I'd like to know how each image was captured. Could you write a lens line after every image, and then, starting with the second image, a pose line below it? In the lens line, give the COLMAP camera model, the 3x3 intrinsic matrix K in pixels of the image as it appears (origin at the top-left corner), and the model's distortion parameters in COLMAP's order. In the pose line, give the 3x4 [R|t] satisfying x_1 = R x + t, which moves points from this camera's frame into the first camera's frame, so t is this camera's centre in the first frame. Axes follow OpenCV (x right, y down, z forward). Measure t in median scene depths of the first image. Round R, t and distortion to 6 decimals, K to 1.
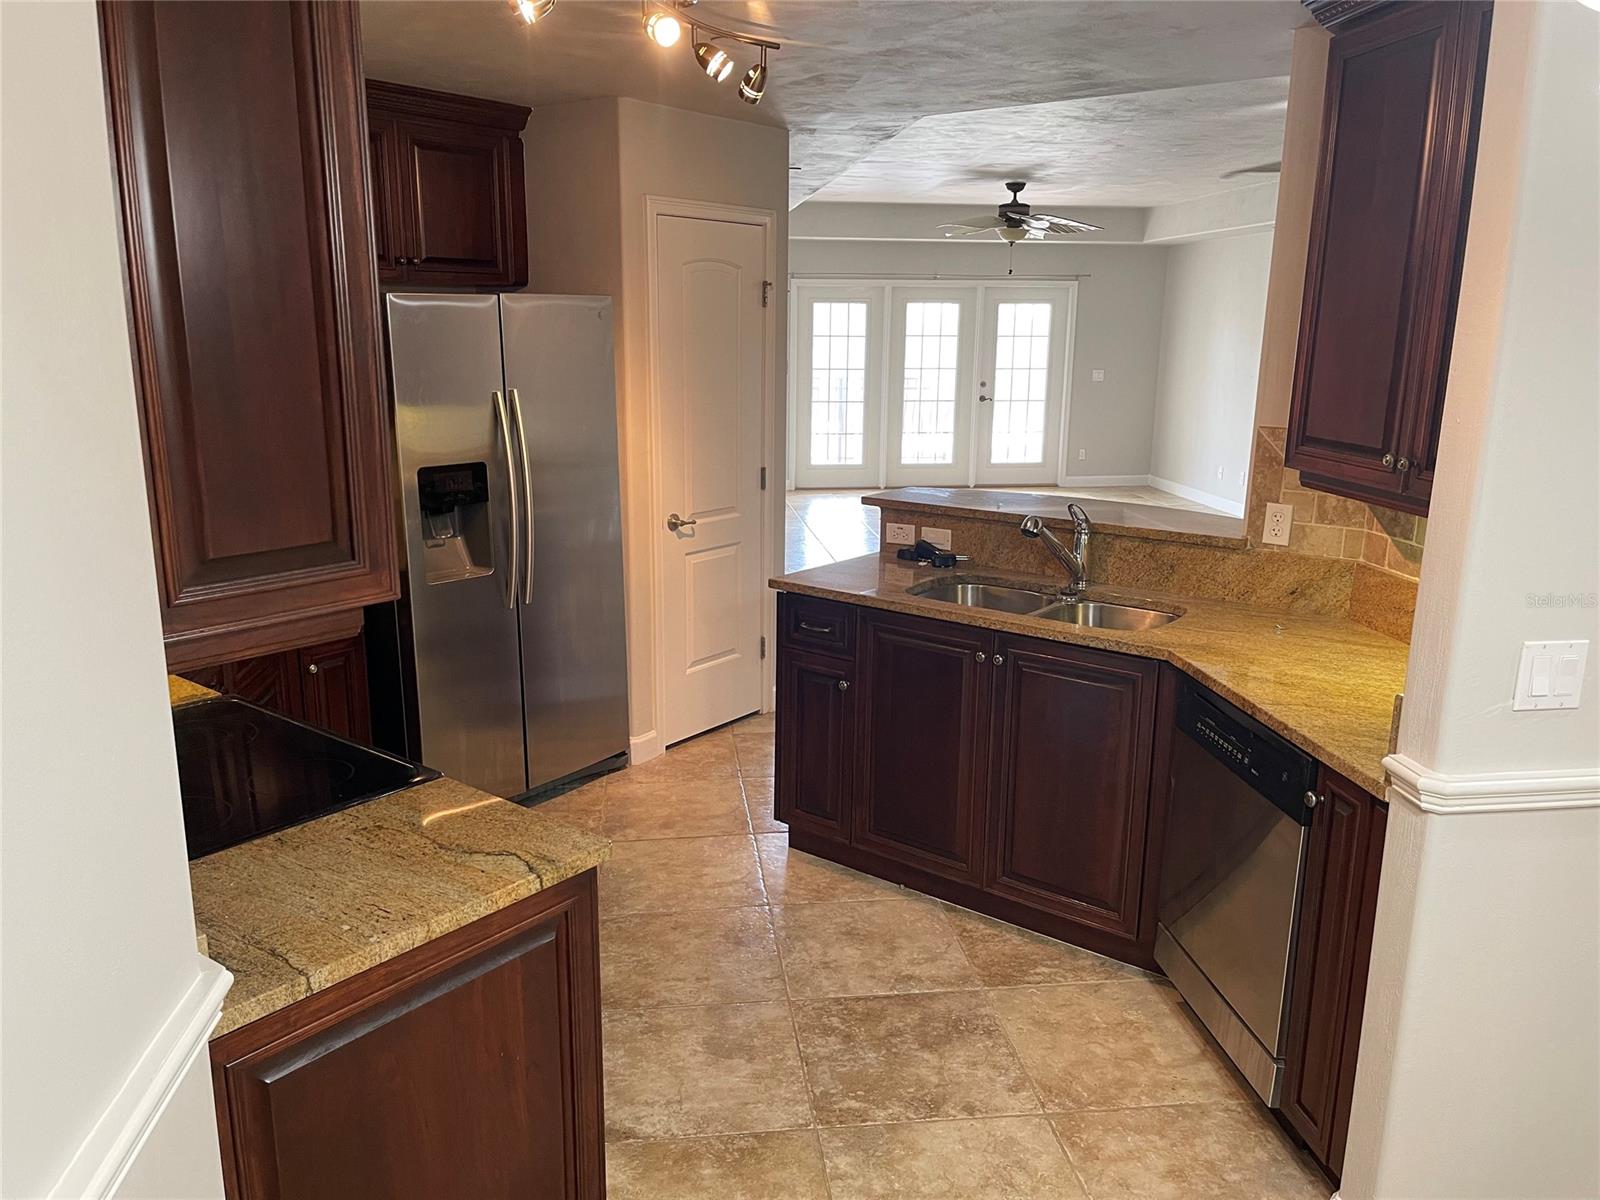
lens RADIAL K [[1206.2, 0, 795.7], [0, 1206.2, 605.4], [0, 0, 1]] dist [0.059860, -0.077851]
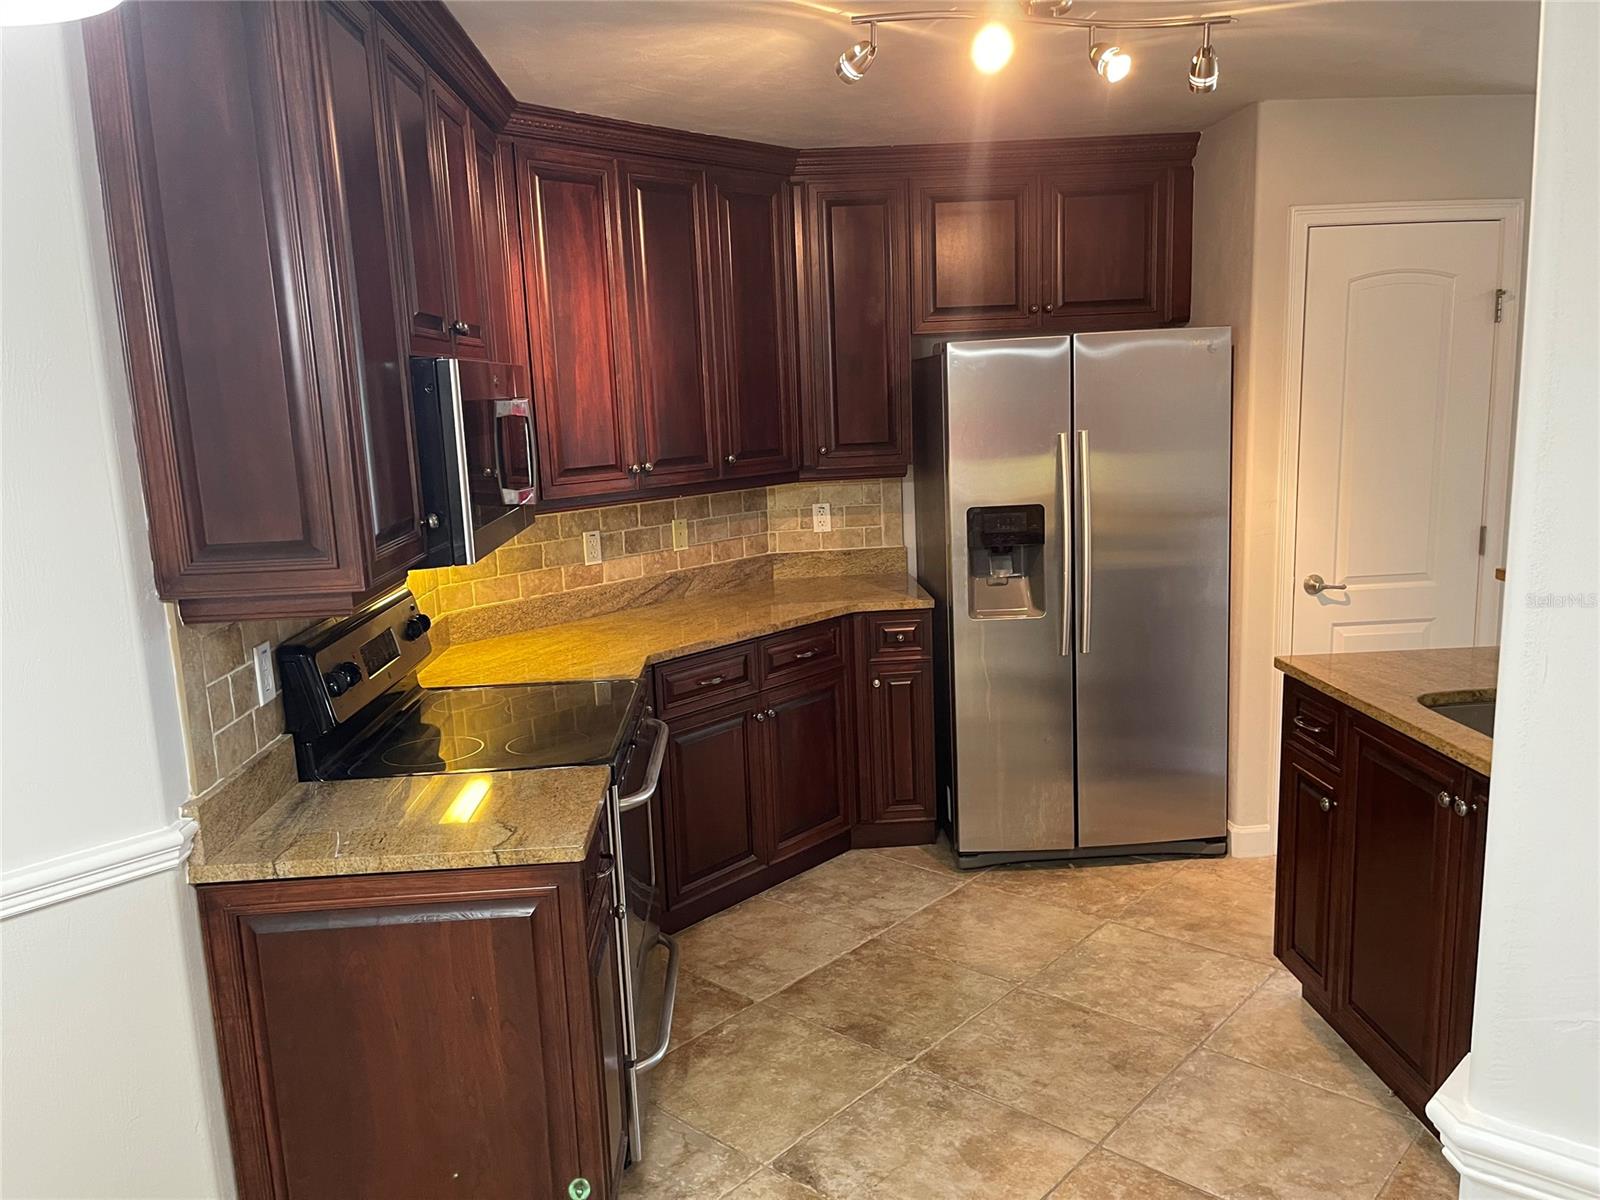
lens RADIAL K [[1206.2, 0, 788.5], [0, 1206.2, 608.3], [0, 0, 1]] dist [0.059860, -0.077851]
pose [[0.651123, 0.099426, -0.752432, 0.359725], [-0.127602, 0.991611, 0.020610, -0.027763], [0.748169, 0.082592, 0.658348, 0.197664]]
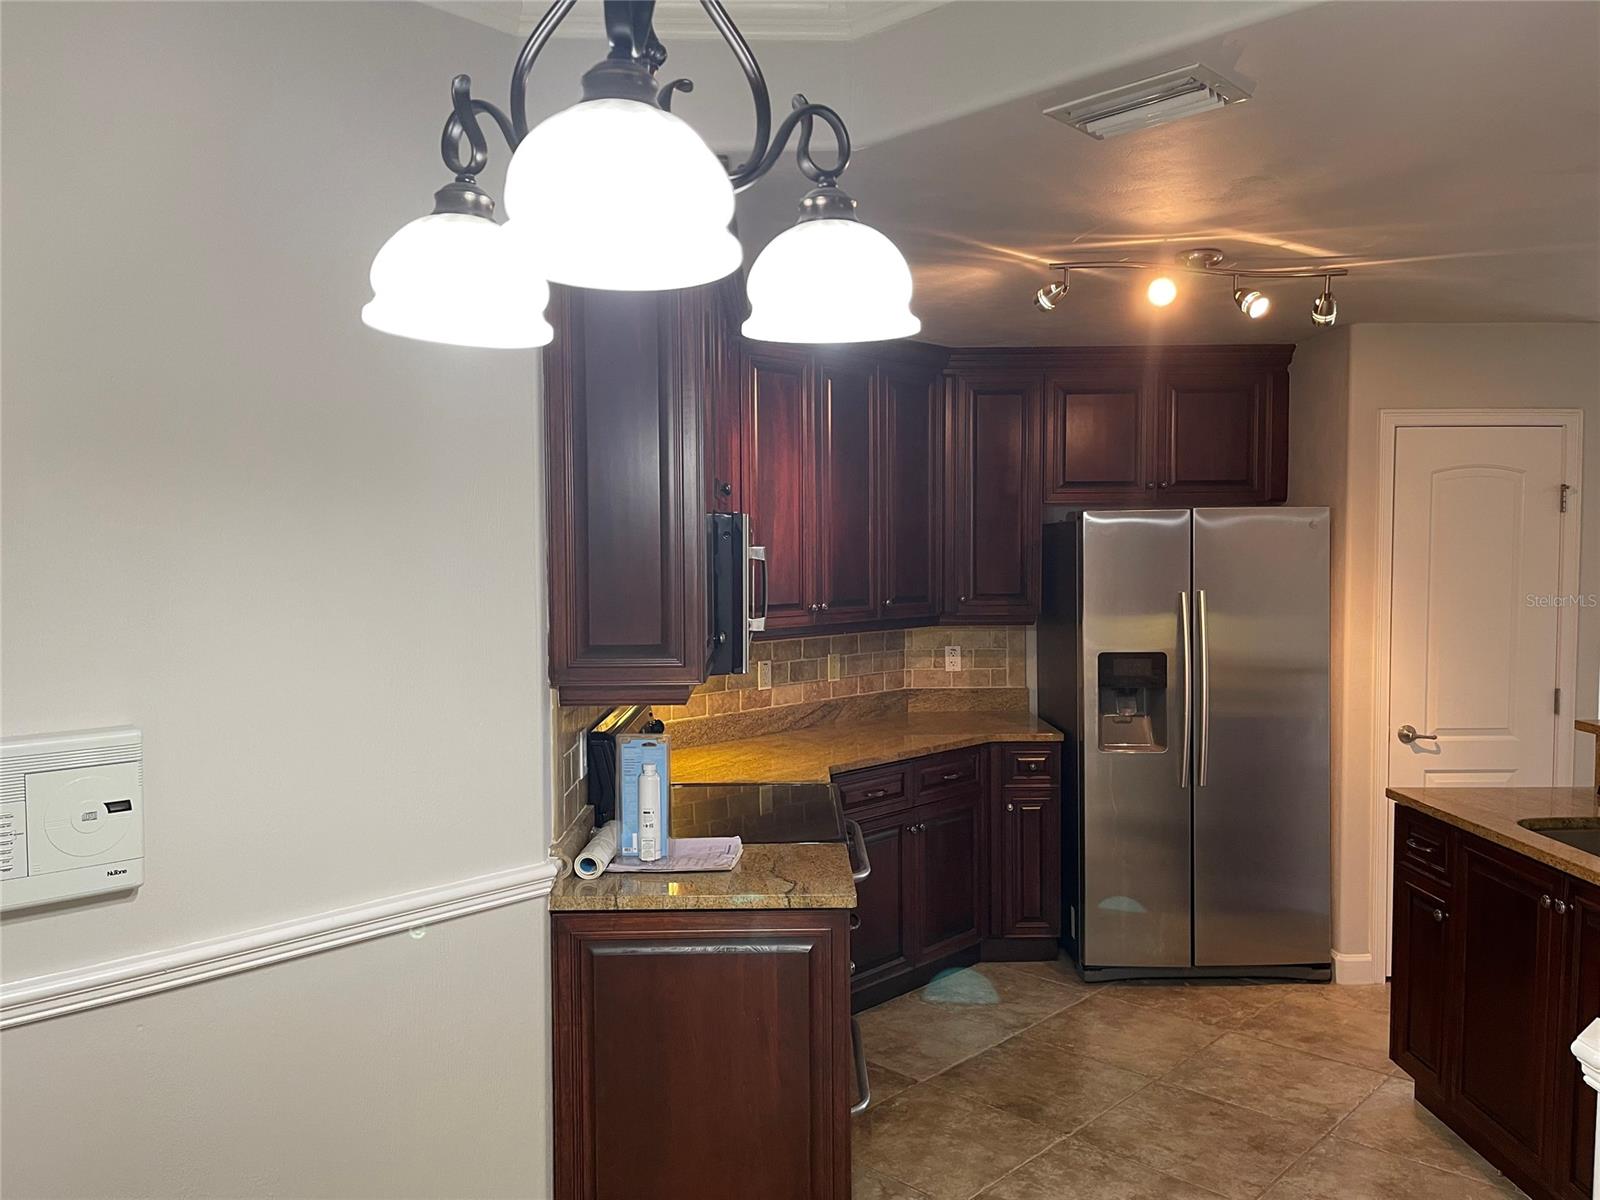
lens RADIAL K [[1206.2, 0, 792.1], [0, 1206.2, 599.4], [0, 0, 1]] dist [0.059860, -0.077851]
pose [[0.626567, 0.021963, -0.779058, 0.406072], [-0.168593, 0.979754, -0.107972, 0.014346], [0.760914, 0.198995, 0.617585, 0.021598]]
